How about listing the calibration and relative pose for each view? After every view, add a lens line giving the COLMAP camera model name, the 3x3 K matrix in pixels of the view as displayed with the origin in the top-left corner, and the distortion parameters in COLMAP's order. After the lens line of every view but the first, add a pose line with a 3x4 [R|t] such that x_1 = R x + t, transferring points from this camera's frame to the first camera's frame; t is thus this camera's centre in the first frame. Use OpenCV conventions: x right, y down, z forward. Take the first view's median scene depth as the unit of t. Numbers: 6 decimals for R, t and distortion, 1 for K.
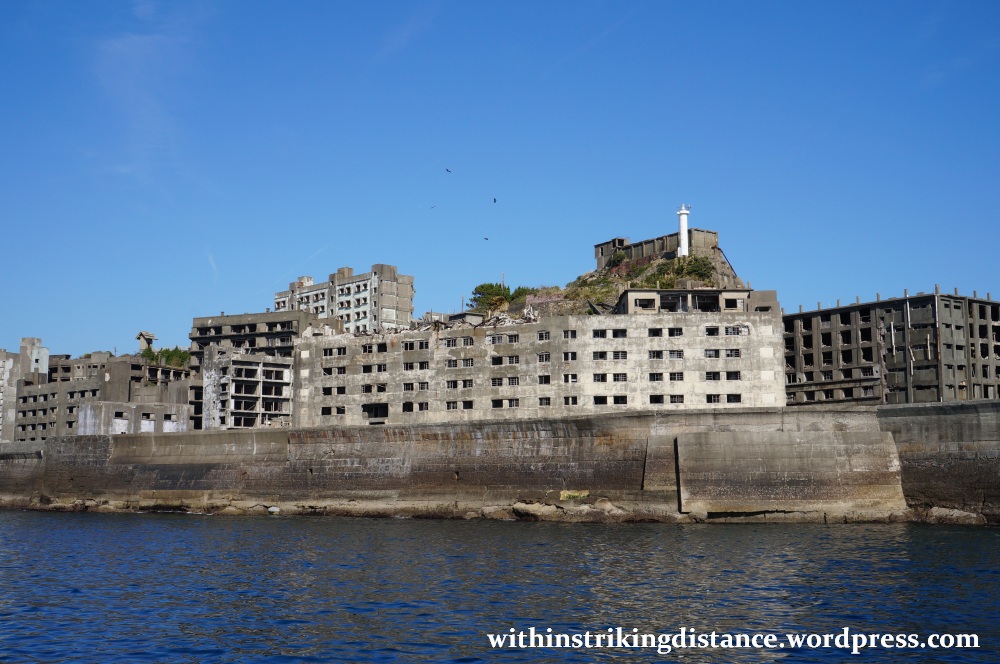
lens RADIAL K [[1149.1, 0, 499.9], [0, 1149.1, 330.8], [0, 0, 1]] dist [0.031722, 0.000000]
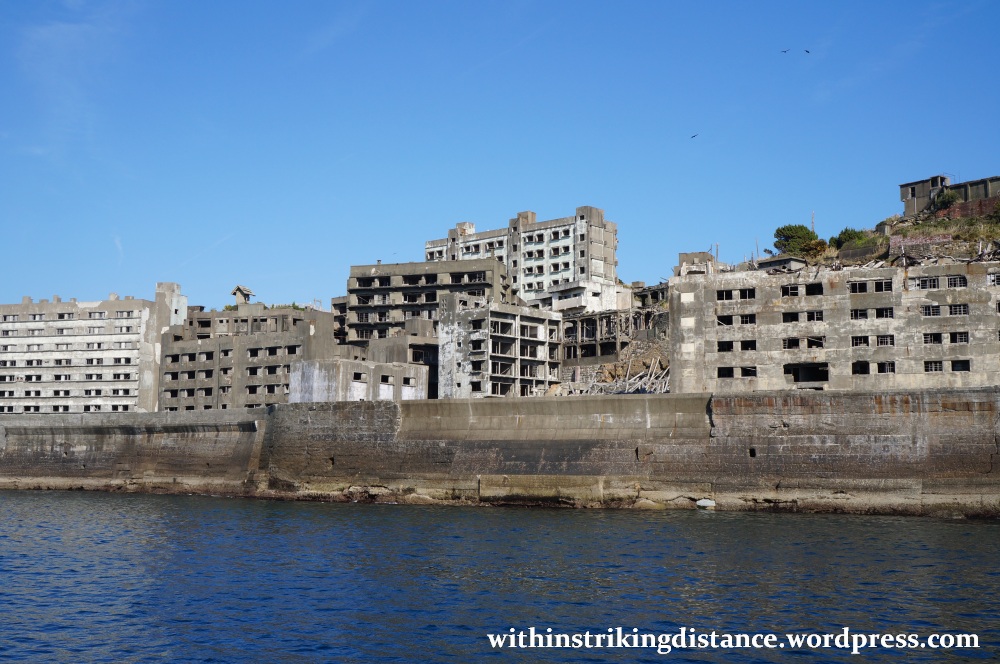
lens RADIAL K [[1120.2, 0, 500.1], [0, 1120.2, 333.7], [0, 0, 1]] dist [0.010572, 0.000000]
pose [[0.993785, 0.020597, 0.109394, -0.339441], [-0.022191, 0.999664, 0.013371, 0.033833], [-0.109082, -0.015715, 0.993909, 0.254778]]
